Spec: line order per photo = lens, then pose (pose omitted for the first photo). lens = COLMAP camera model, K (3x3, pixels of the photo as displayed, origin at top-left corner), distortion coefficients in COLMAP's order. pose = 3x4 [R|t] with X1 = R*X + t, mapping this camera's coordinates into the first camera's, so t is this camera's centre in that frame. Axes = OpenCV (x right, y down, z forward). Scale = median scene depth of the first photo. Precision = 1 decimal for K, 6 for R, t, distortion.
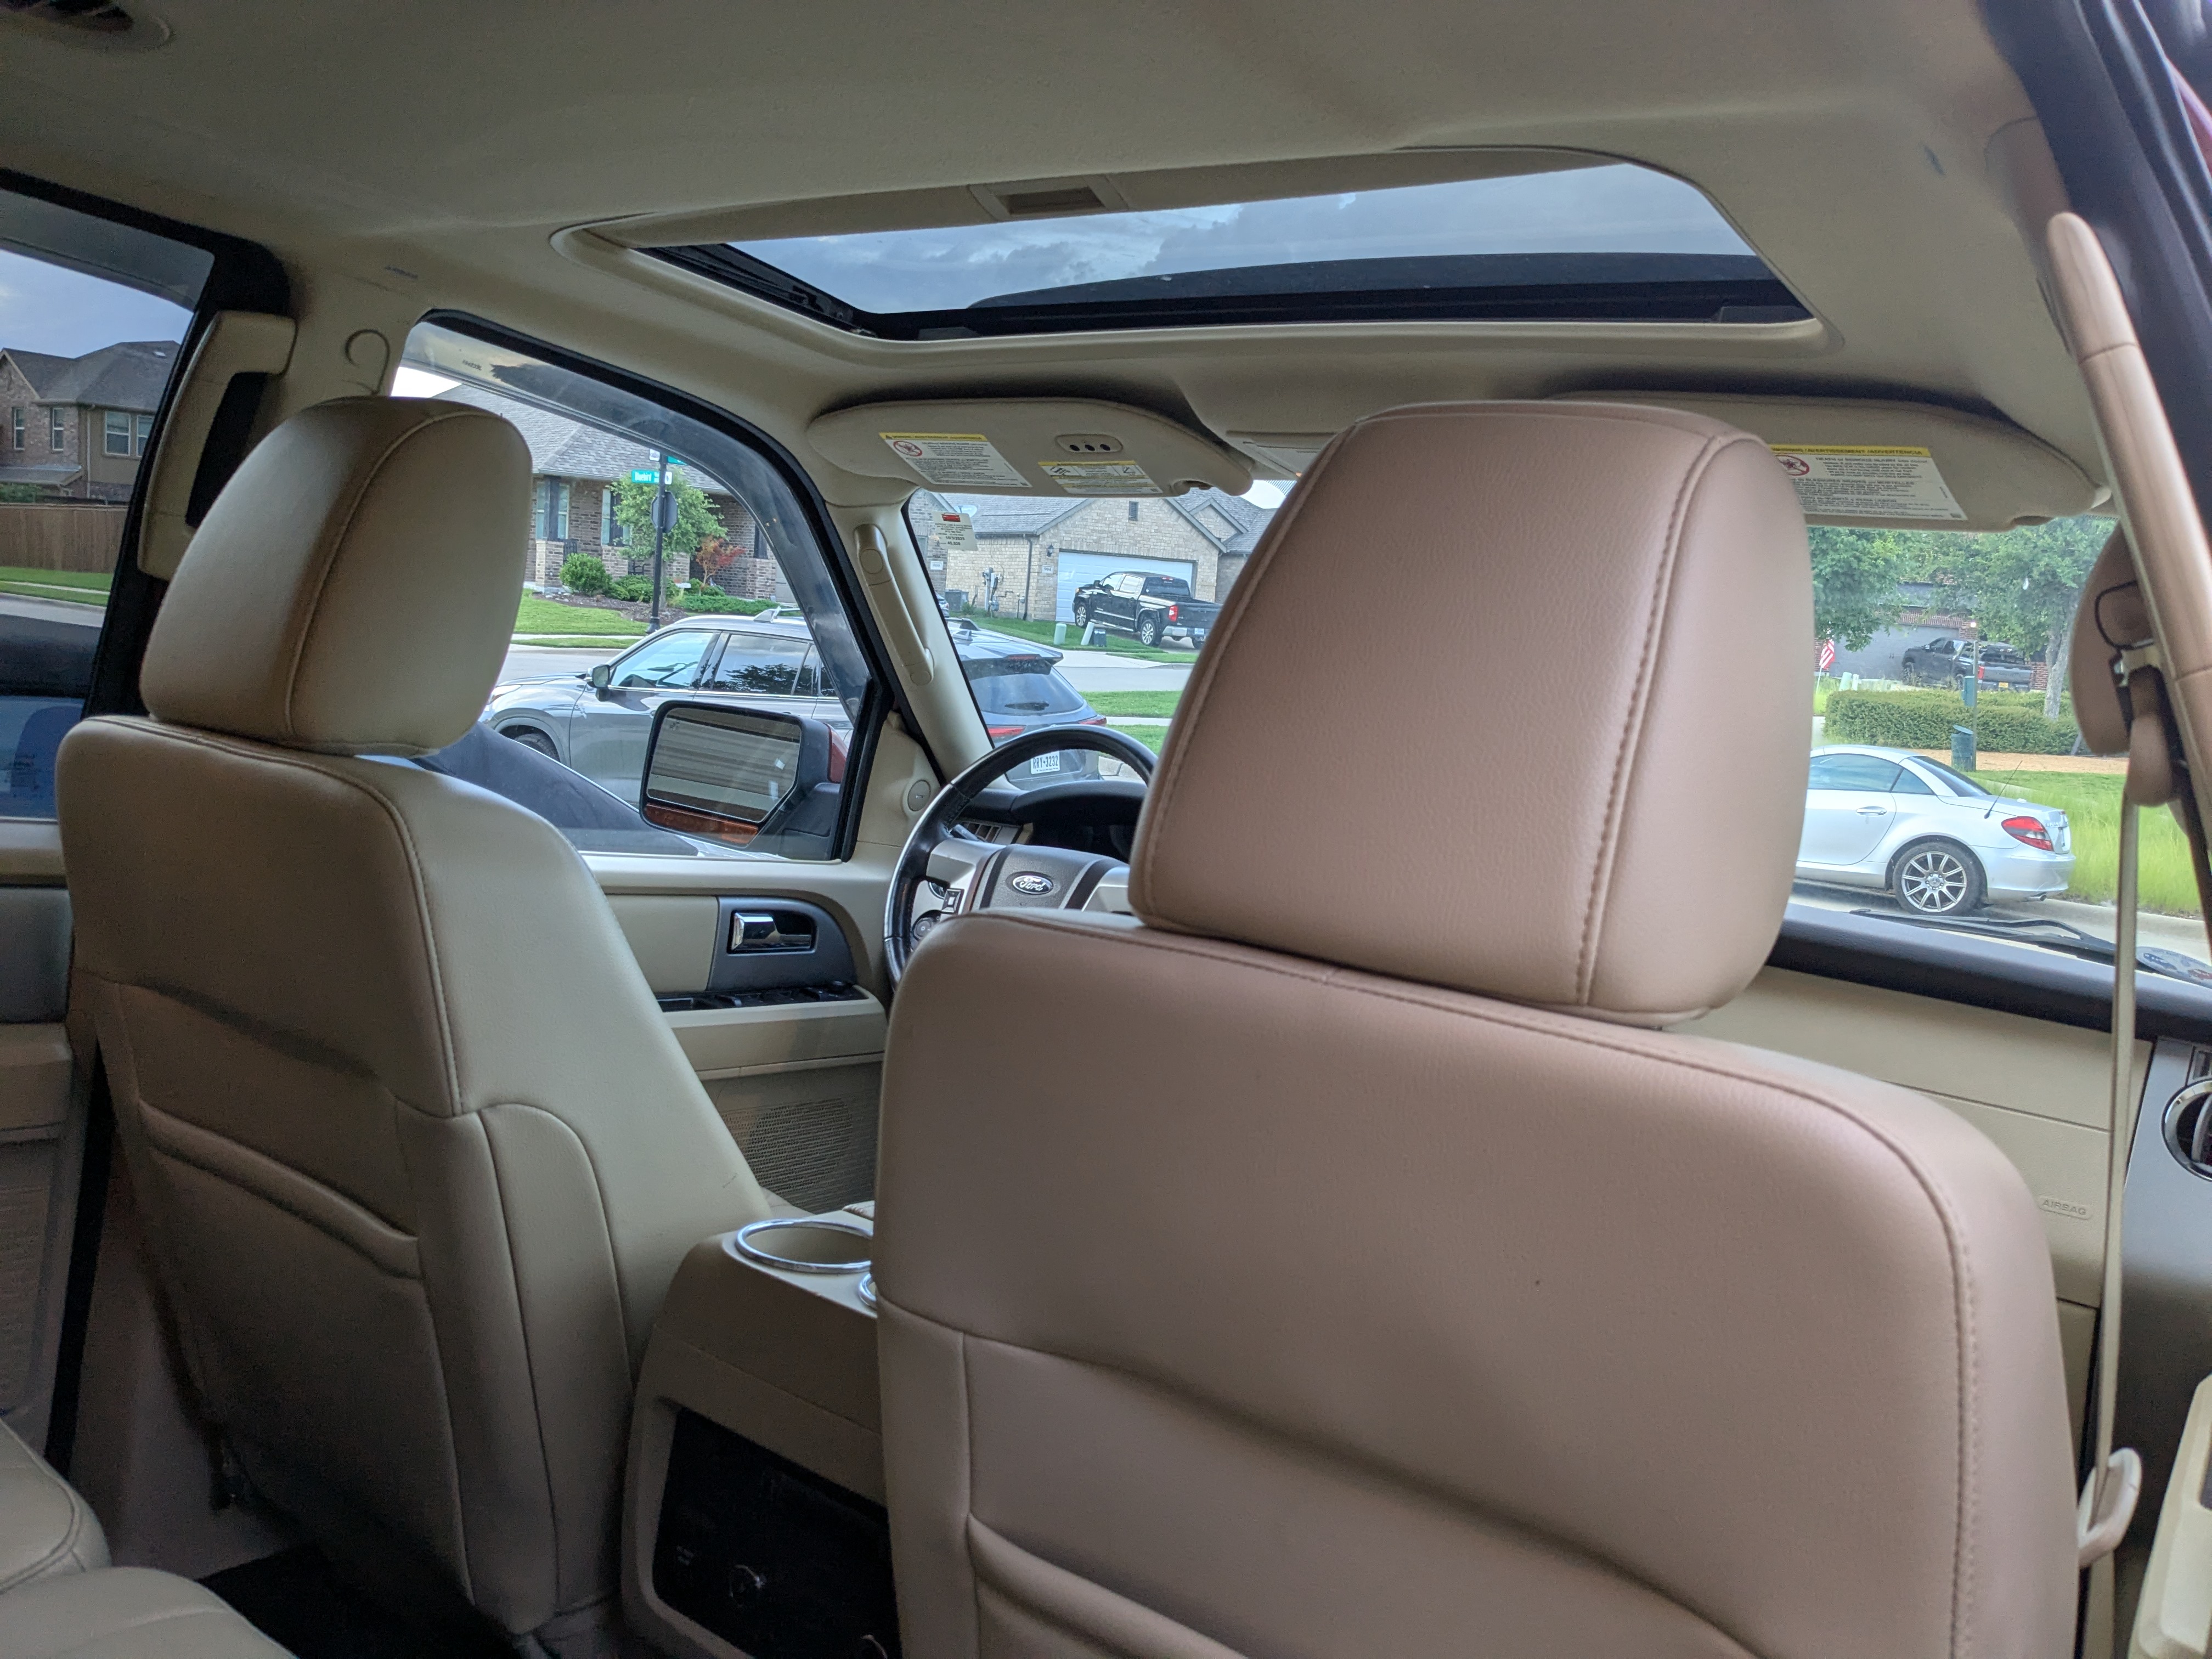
lens RADIAL K [[1728.4, 0, 1156.8], [0, 1728.4, 811.5], [0, 0, 1]] dist [0.042212, -0.052272]
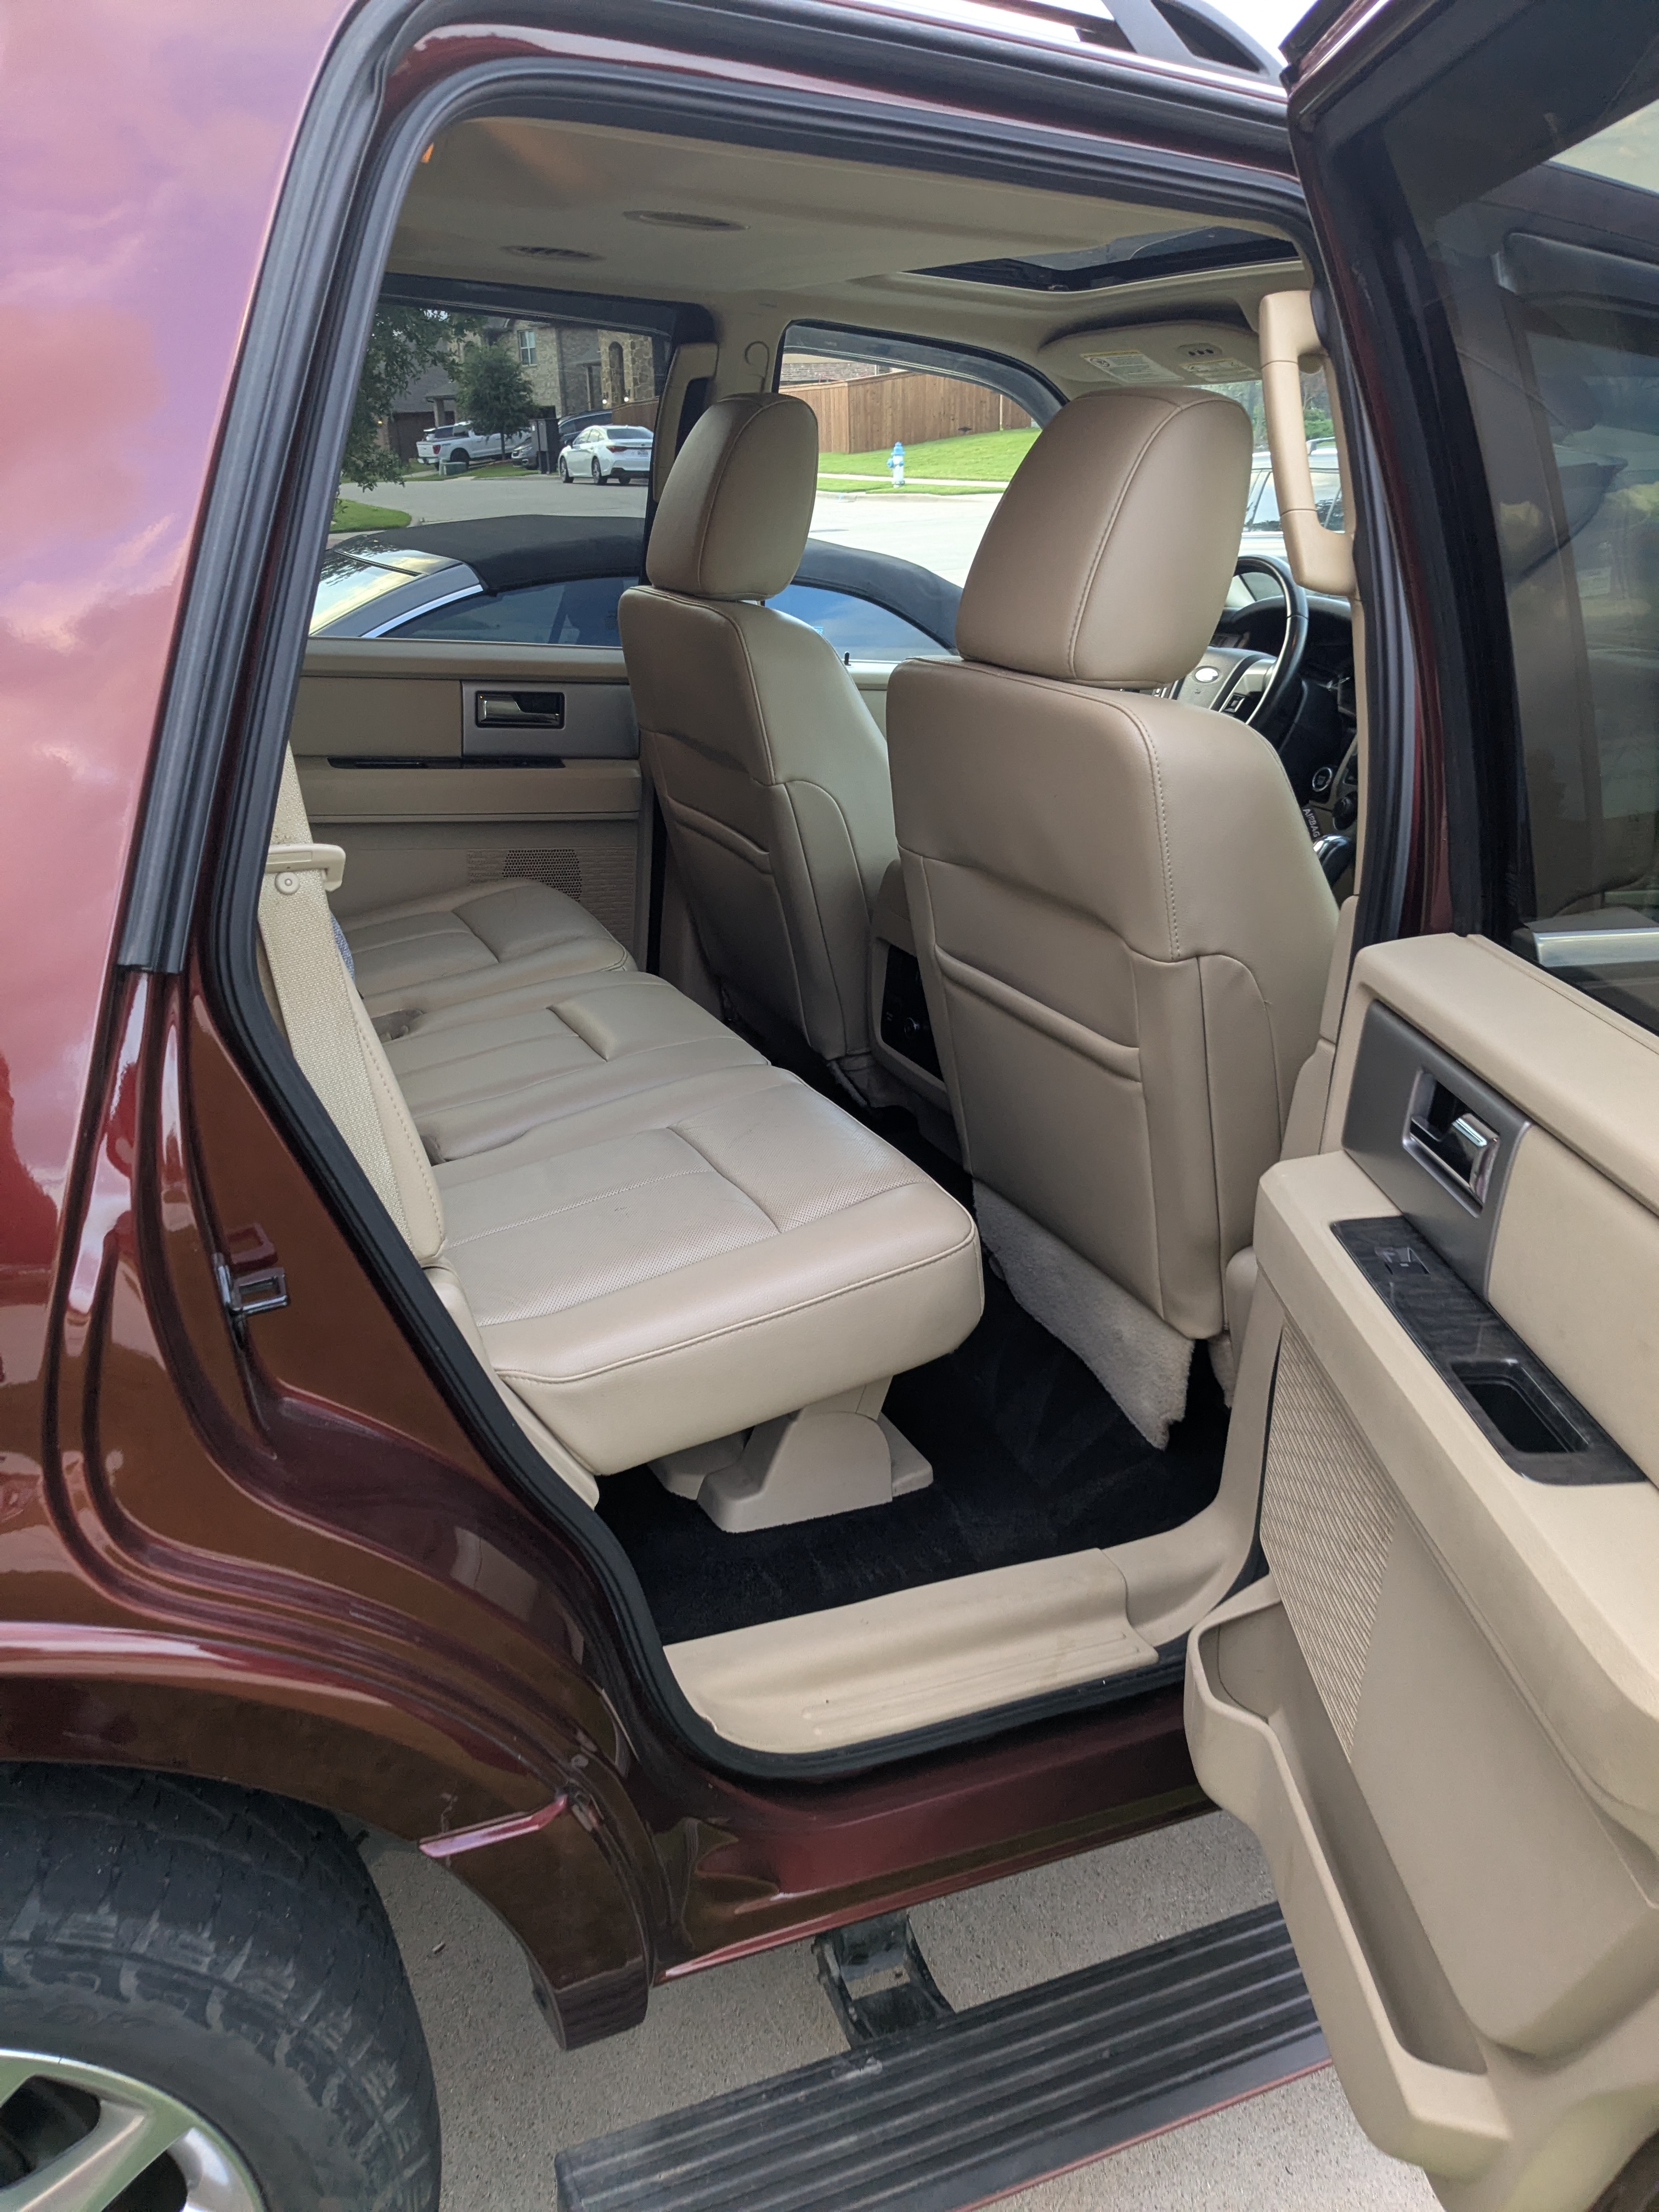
lens RADIAL K [[1728.4, 0, 831.5], [0, 1728.4, 1118.6], [0, 0, 1]] dist [0.042212, -0.052272]
pose [[0.867827, 0.093945, -0.487904, 0.575886], [0.034662, 0.968124, 0.248063, 0.046304], [0.495655, -0.232188, 0.836908, -0.631882]]
